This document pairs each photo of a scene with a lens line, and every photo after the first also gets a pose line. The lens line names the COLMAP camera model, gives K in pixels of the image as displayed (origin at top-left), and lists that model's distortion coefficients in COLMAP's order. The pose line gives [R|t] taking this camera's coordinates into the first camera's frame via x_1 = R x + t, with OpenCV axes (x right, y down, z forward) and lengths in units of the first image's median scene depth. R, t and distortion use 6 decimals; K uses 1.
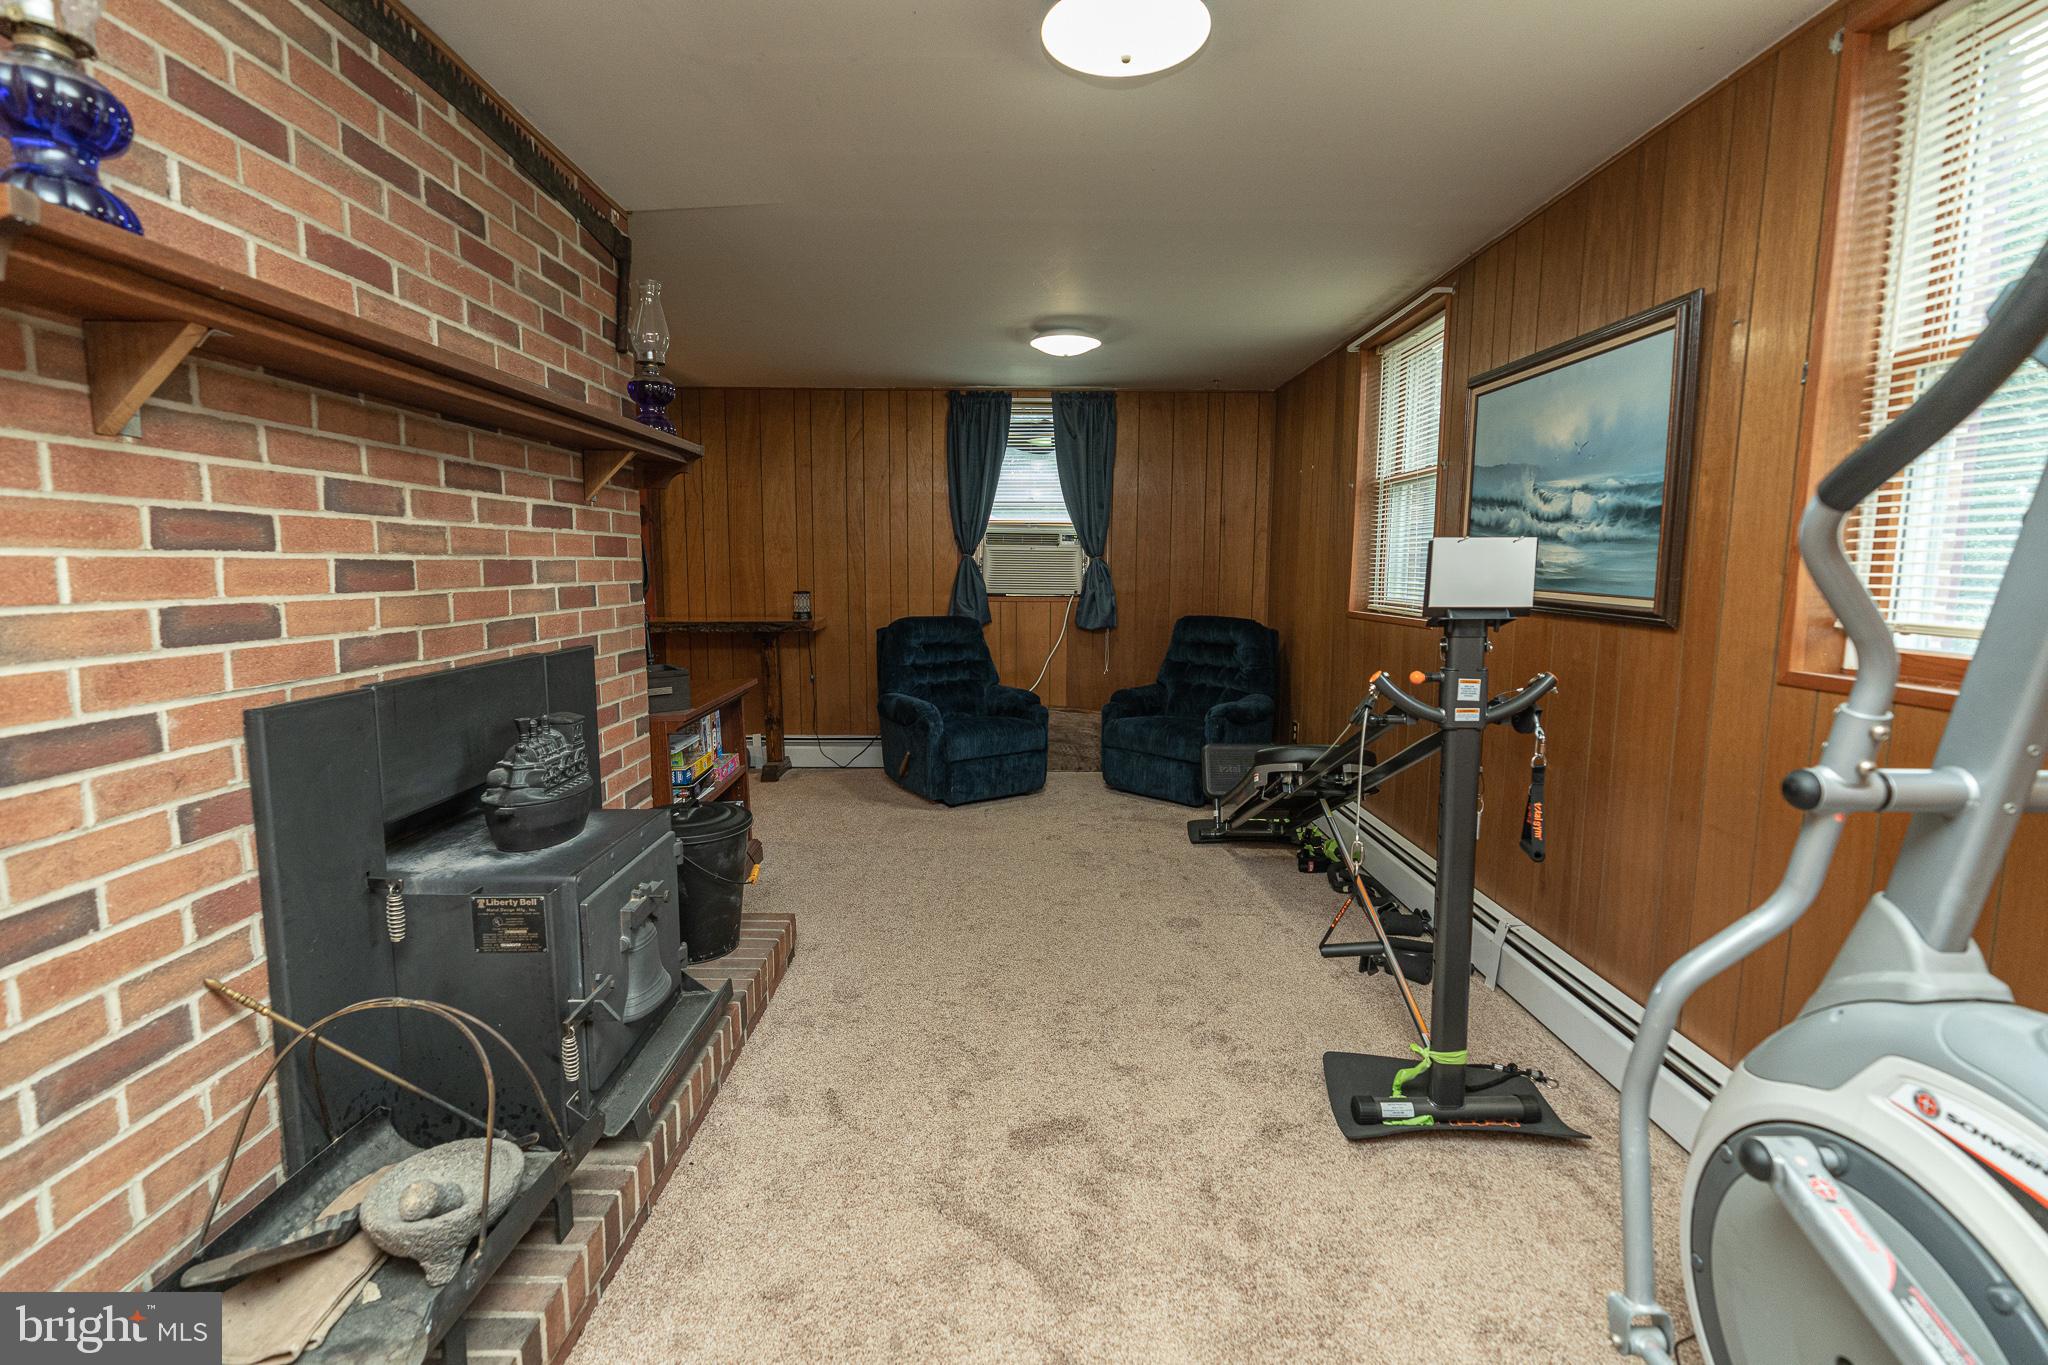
lens RADIAL K [[916.9, 0, 1028.5], [0, 916.9, 677.4], [0, 0, 1]] dist [-0.008372, 0.003293]
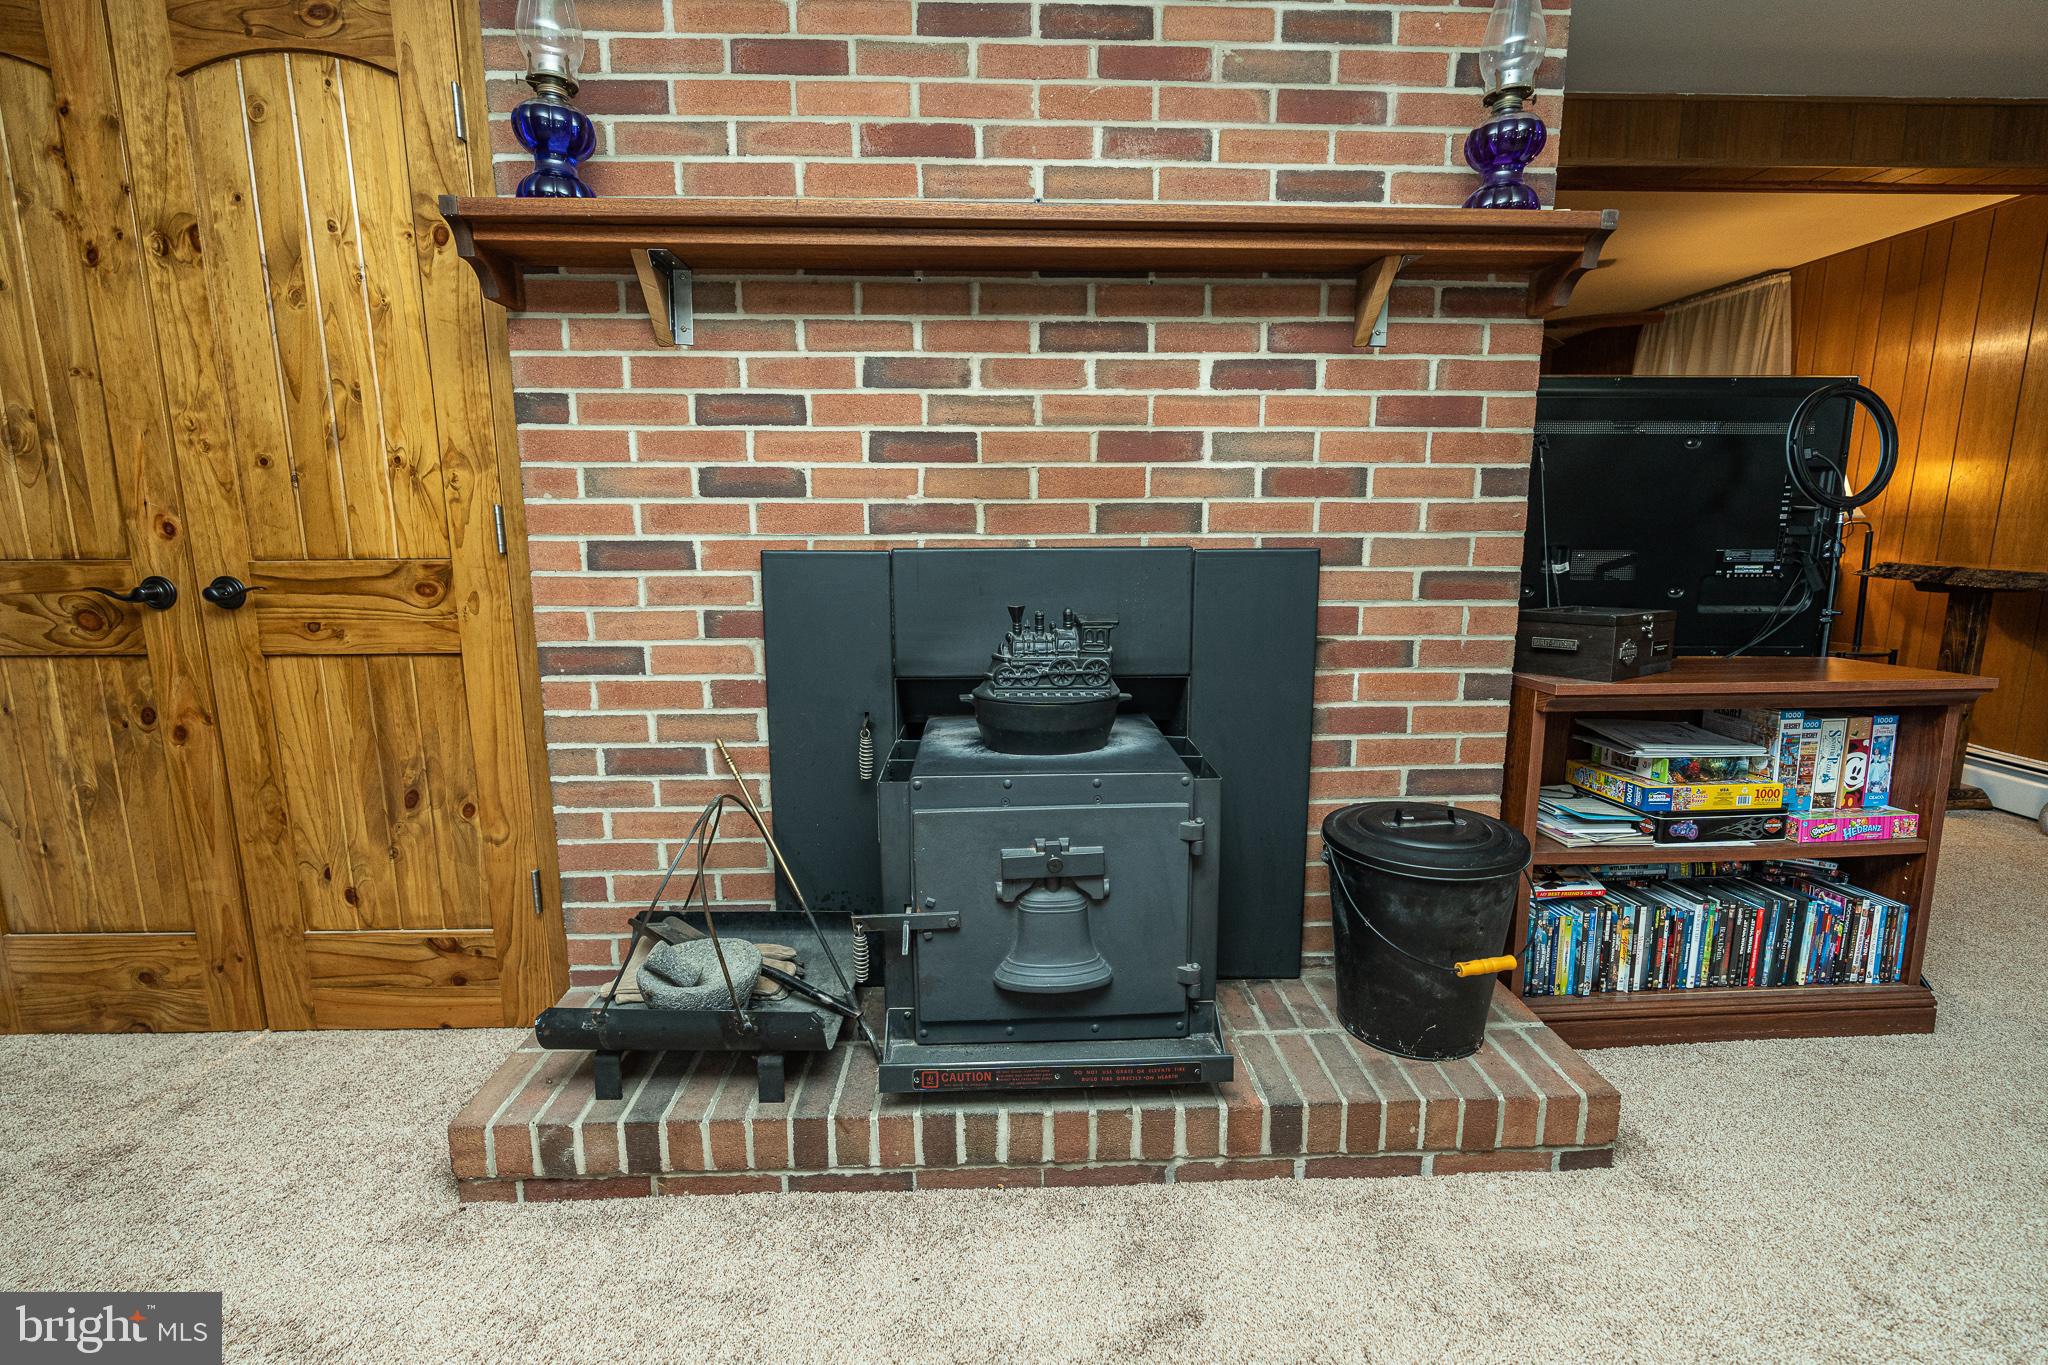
lens RADIAL K [[916.9, 0, 1028.5], [0, 916.9, 677.4], [0, 0, 1]] dist [-0.008372, 0.003293]
pose [[0.027120, 0.165396, -0.985854, 0.387012], [-0.120666, 0.979547, 0.161019, -0.035683], [0.992323, 0.114592, 0.046523, 1.110016]]
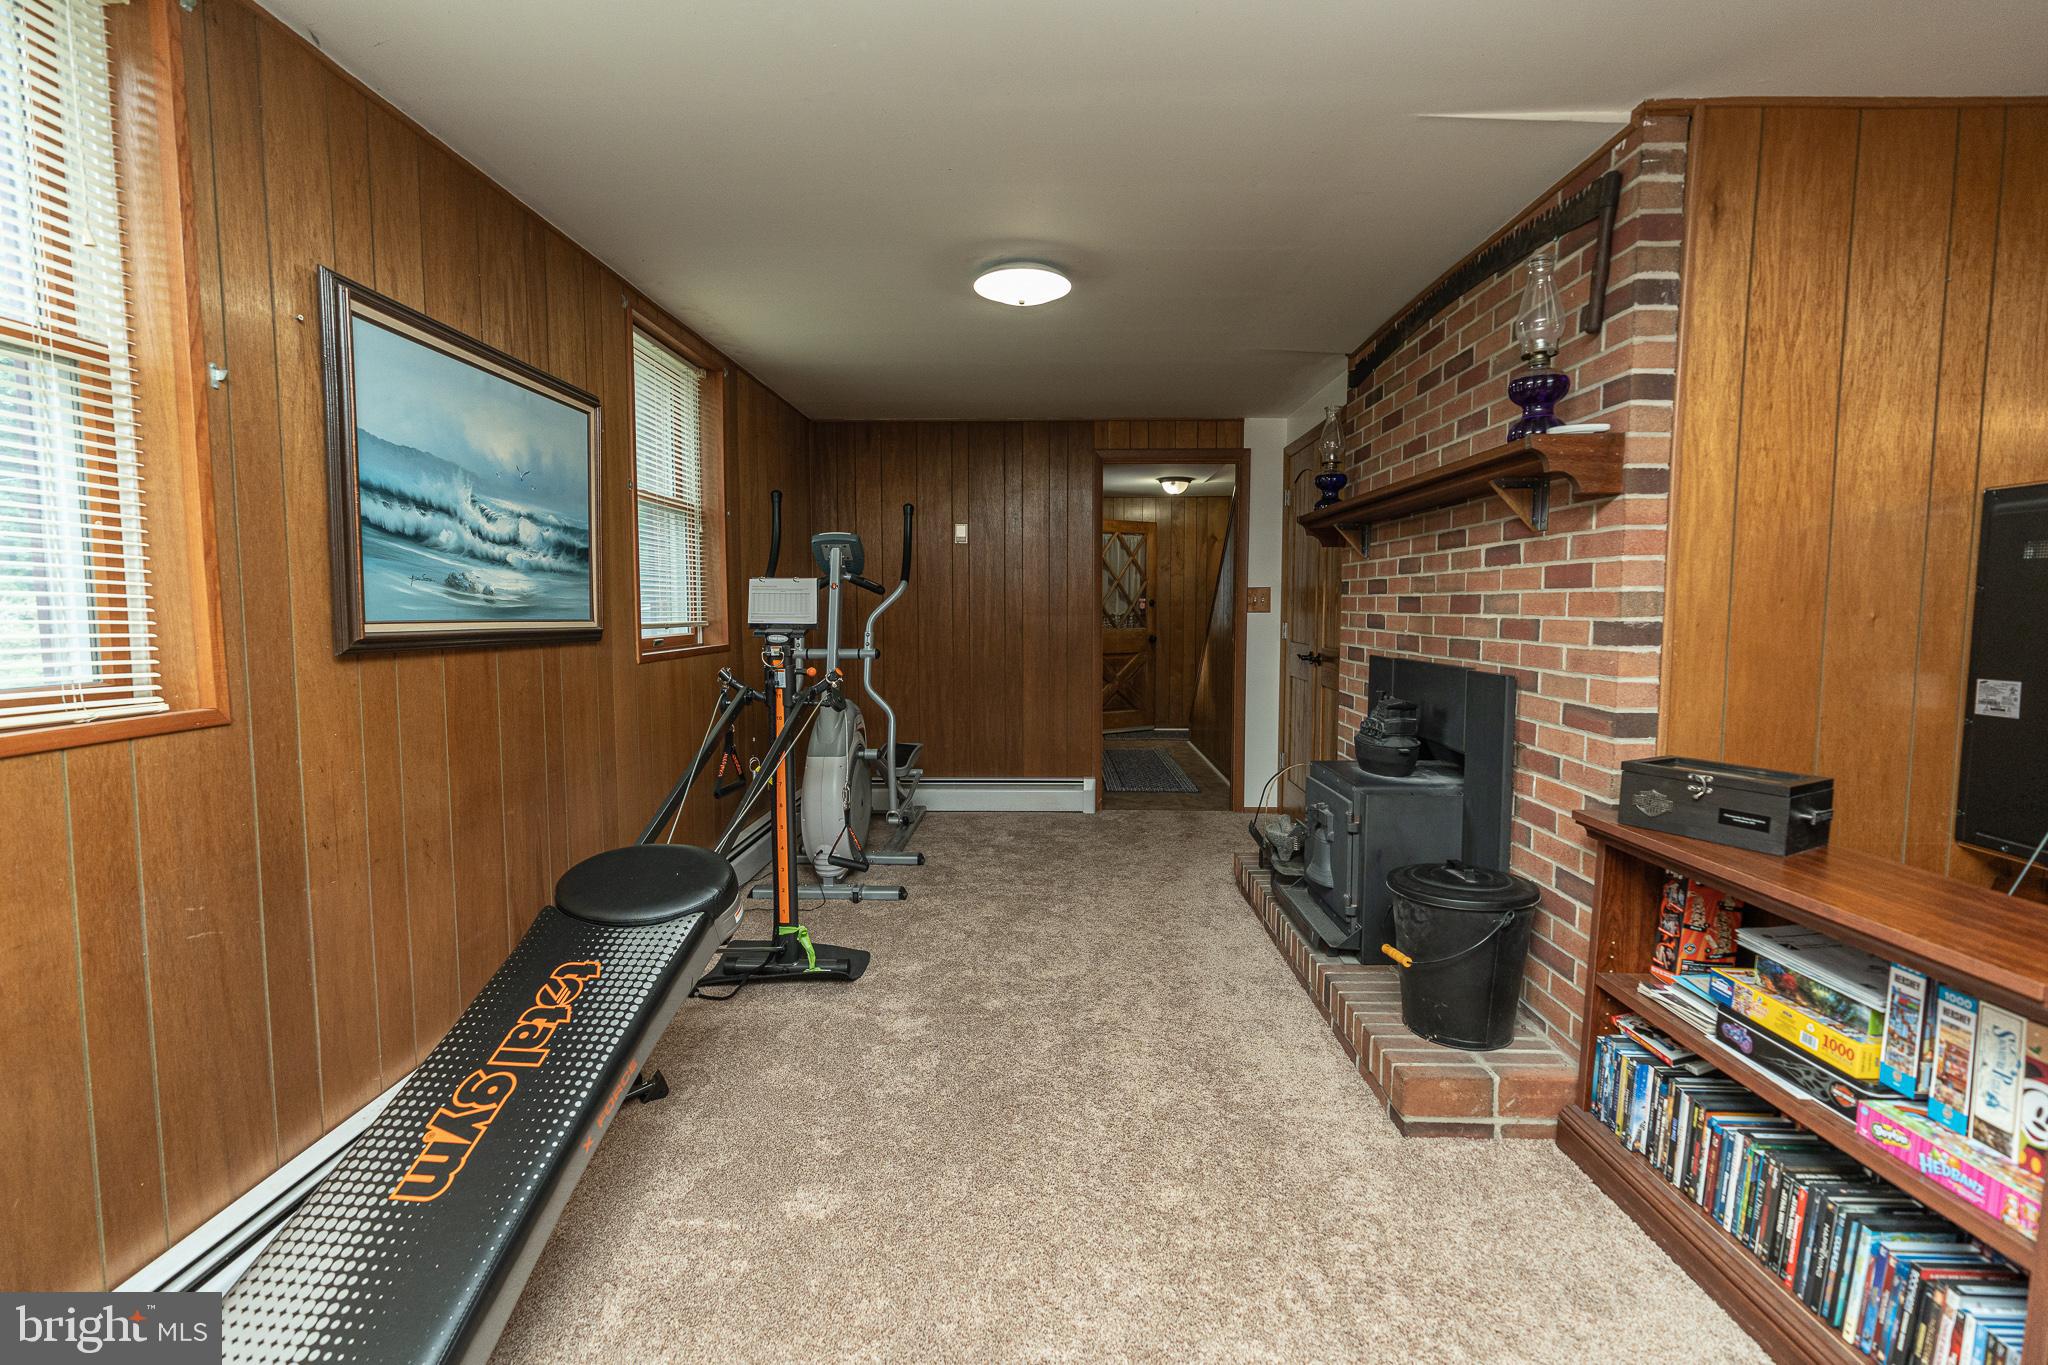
lens RADIAL K [[916.9, 0, 1028.5], [0, 916.9, 677.4], [0, 0, 1]] dist [-0.008372, 0.003293]
pose [[-0.999287, -0.008307, 0.036835, 0.028478], [-0.000725, 0.979543, 0.201235, -0.355851], [-0.037753, 0.201064, -0.978850, 3.006618]]
